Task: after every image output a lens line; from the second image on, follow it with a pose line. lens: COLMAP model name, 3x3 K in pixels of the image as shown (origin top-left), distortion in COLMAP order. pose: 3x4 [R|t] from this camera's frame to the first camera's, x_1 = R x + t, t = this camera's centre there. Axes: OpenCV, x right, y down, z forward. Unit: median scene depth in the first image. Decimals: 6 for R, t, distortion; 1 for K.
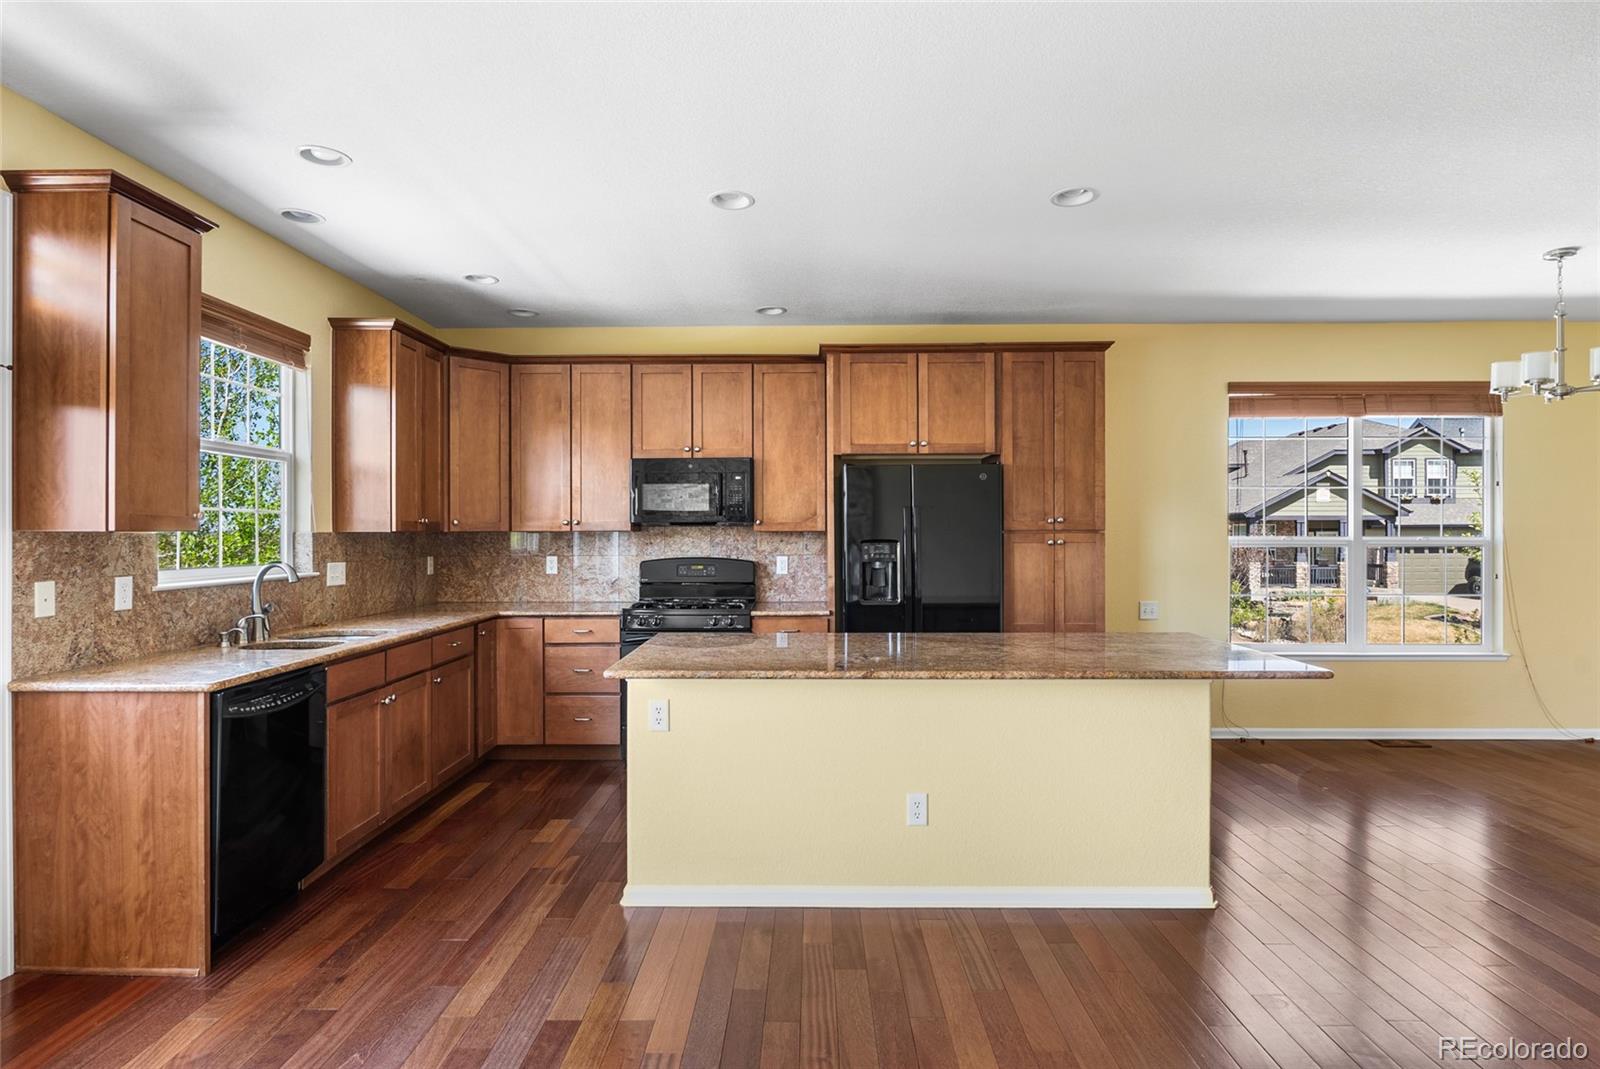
lens RADIAL K [[864.9, 0, 801.1], [0, 864.9, 532.3], [0, 0, 1]] dist [-0.000725, -0.000075]
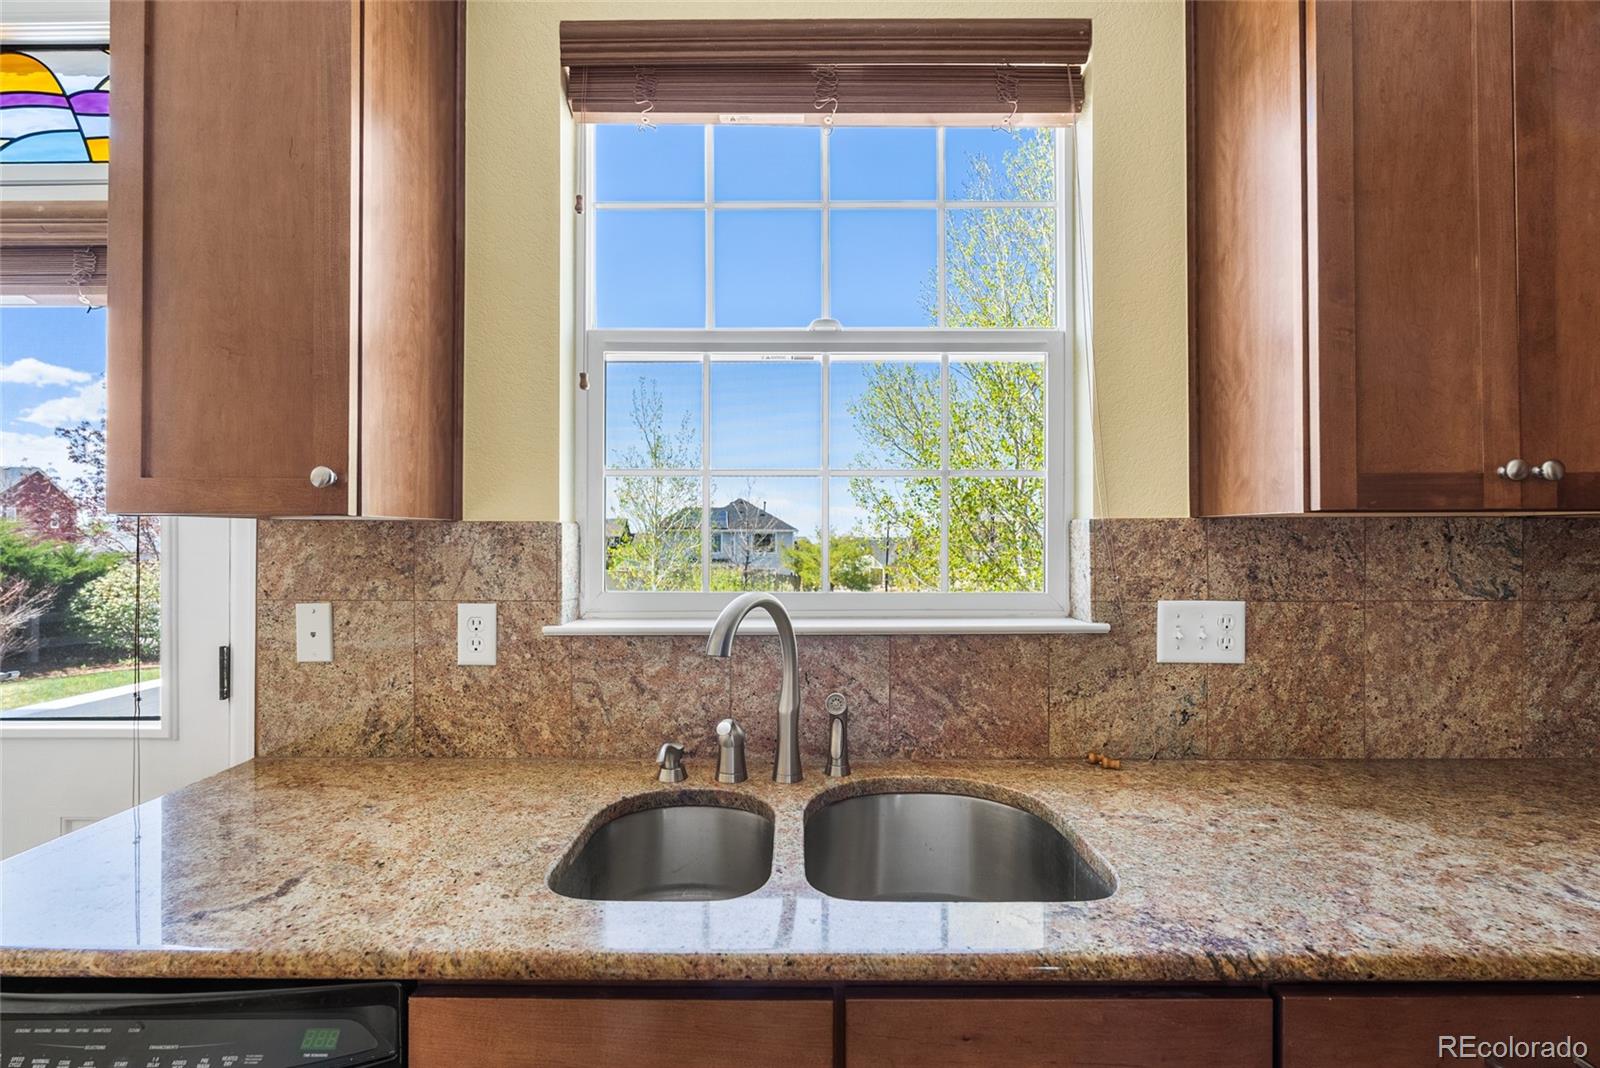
lens RADIAL K [[712.5, 0, 801.7], [0, 712.5, 531.7], [0, 0, 1]] dist [-0.003047, 0.001791]
pose [[0.001512, -0.006016, -0.999981, -0.208209], [0.002378, 0.999979, -0.006013, 0.006040], [0.999996, -0.002369, 0.001526, 0.737912]]
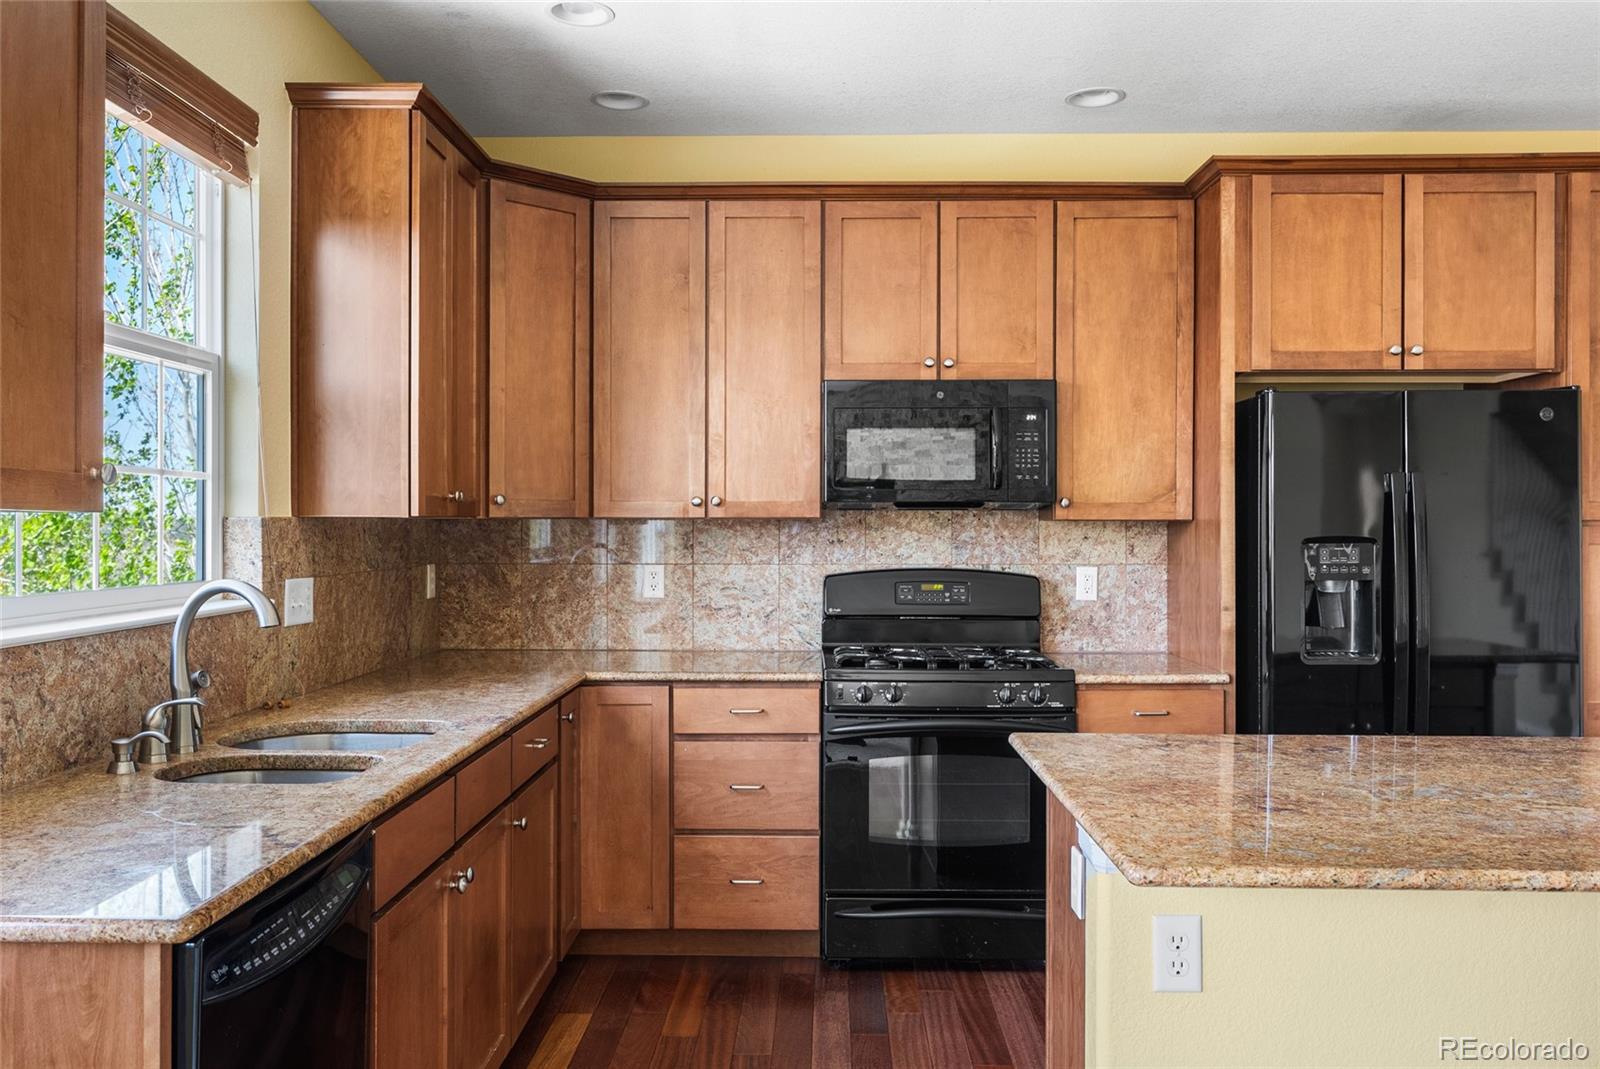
lens RADIAL K [[1274.6, 0, 801.4], [0, 1274.6, 532.4], [0, 0, 1]] dist [0.003717, 0.001178]
pose [[0.999971, 0.004473, -0.006151, -0.217054], [-0.004431, 0.999966, 0.006924, 0.001825], [0.006182, -0.006896, 0.999957, 0.238999]]
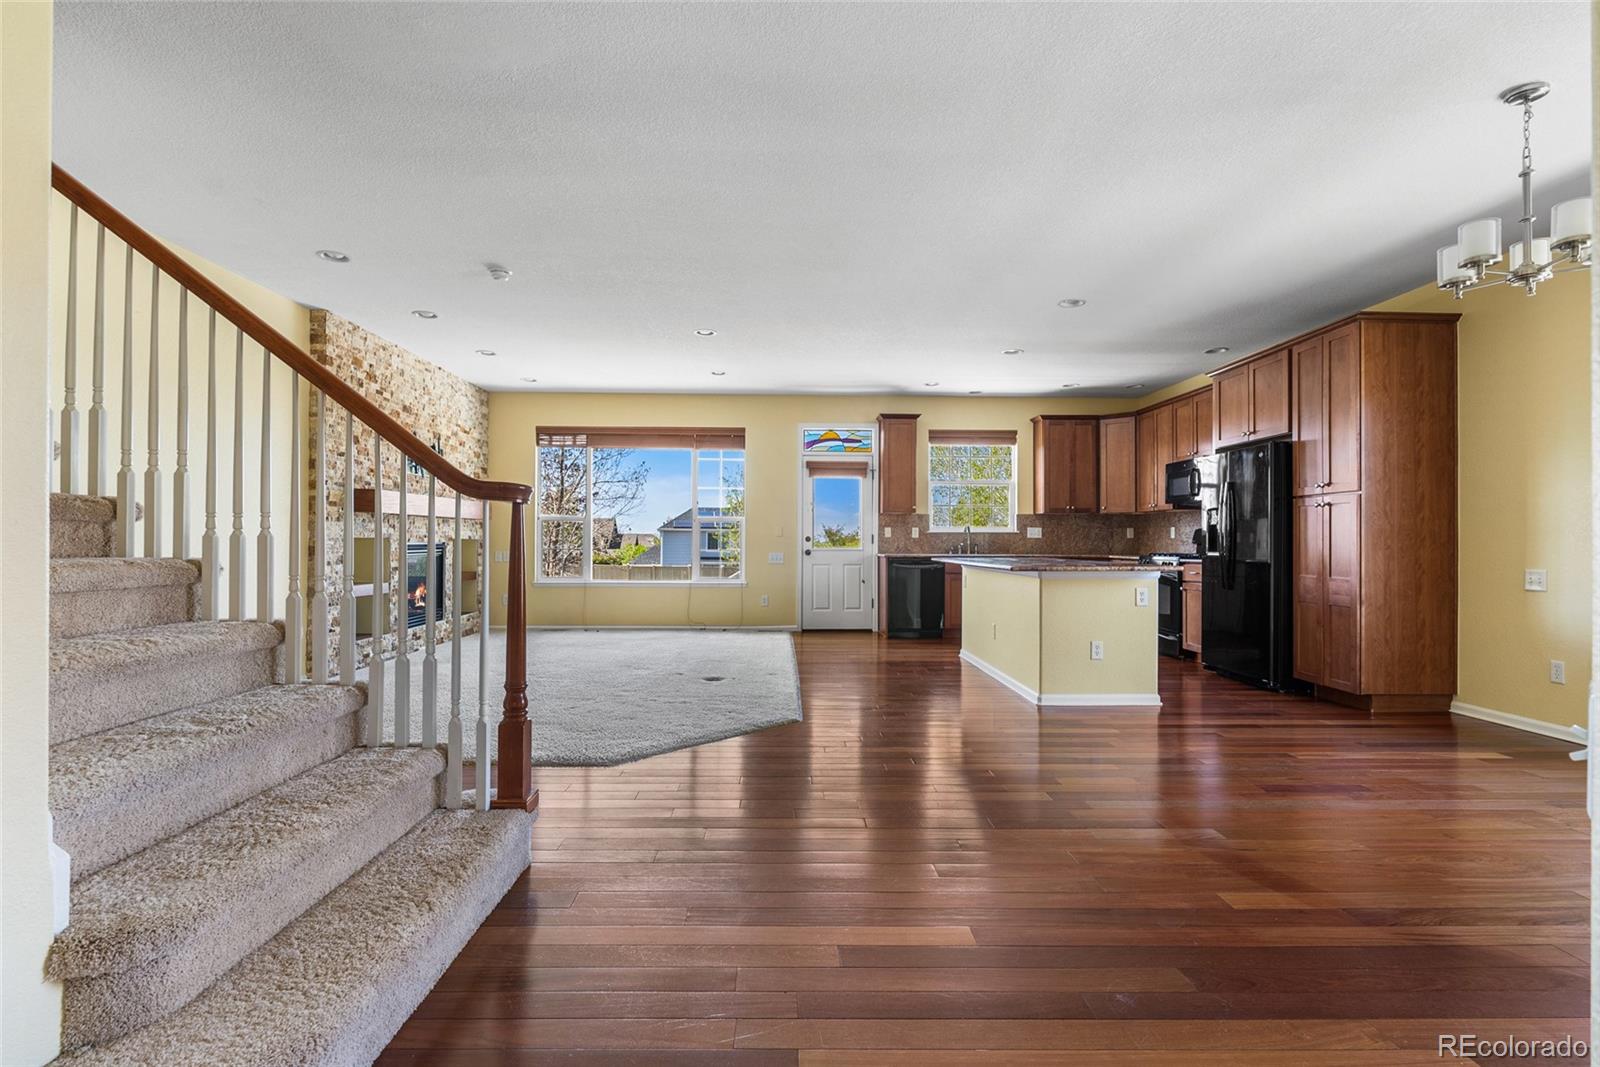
lens RADIAL K [[766.7, 0, 800.8], [0, 766.7, 535.7], [0, 0, 1]] dist [-0.000755, -0.000001]
pose [[0.044986, -0.004162, -0.998979, 1.258962], [-0.002134, 0.999989, -0.004262, 0.058082], [0.998985, 0.002323, 0.044977, 0.272817]]
